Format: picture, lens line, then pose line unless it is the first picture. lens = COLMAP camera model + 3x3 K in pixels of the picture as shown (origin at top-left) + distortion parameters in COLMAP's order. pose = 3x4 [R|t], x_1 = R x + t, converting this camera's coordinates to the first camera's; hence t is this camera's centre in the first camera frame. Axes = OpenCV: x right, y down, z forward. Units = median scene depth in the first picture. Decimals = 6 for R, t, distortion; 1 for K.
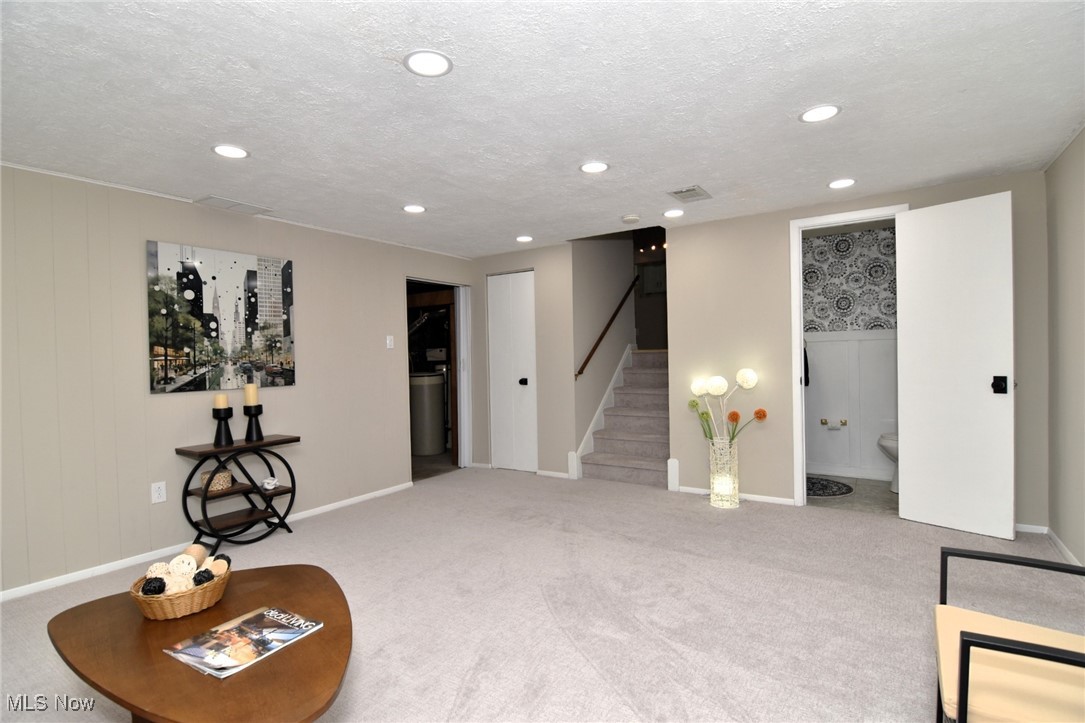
lens RADIAL K [[526.6, 0, 542.5], [0, 526.6, 361.5], [0, 0, 1]] dist [0.000682, -0.015054]
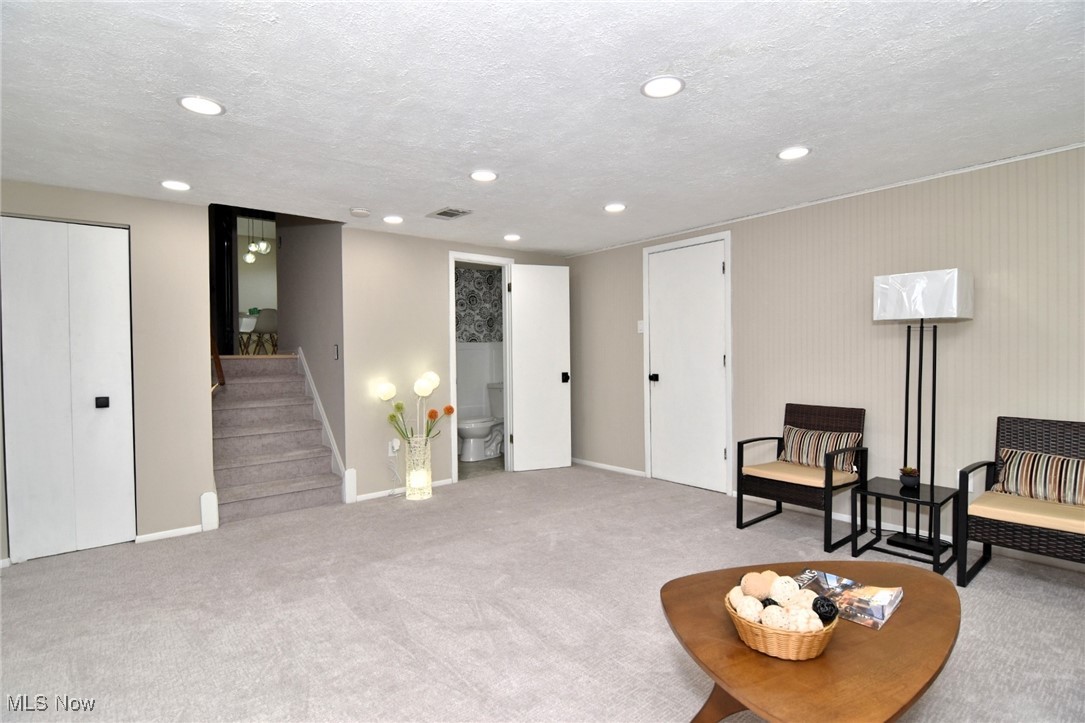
lens RADIAL K [[526.6, 0, 542.5], [0, 526.6, 361.5], [0, 0, 1]] dist [0.000682, -0.015054]
pose [[0.296196, 0.007833, 0.955095, -0.621226], [0.014995, 0.999805, -0.012850, 0.008495], [-0.955009, 0.018128, 0.296021, 0.426348]]
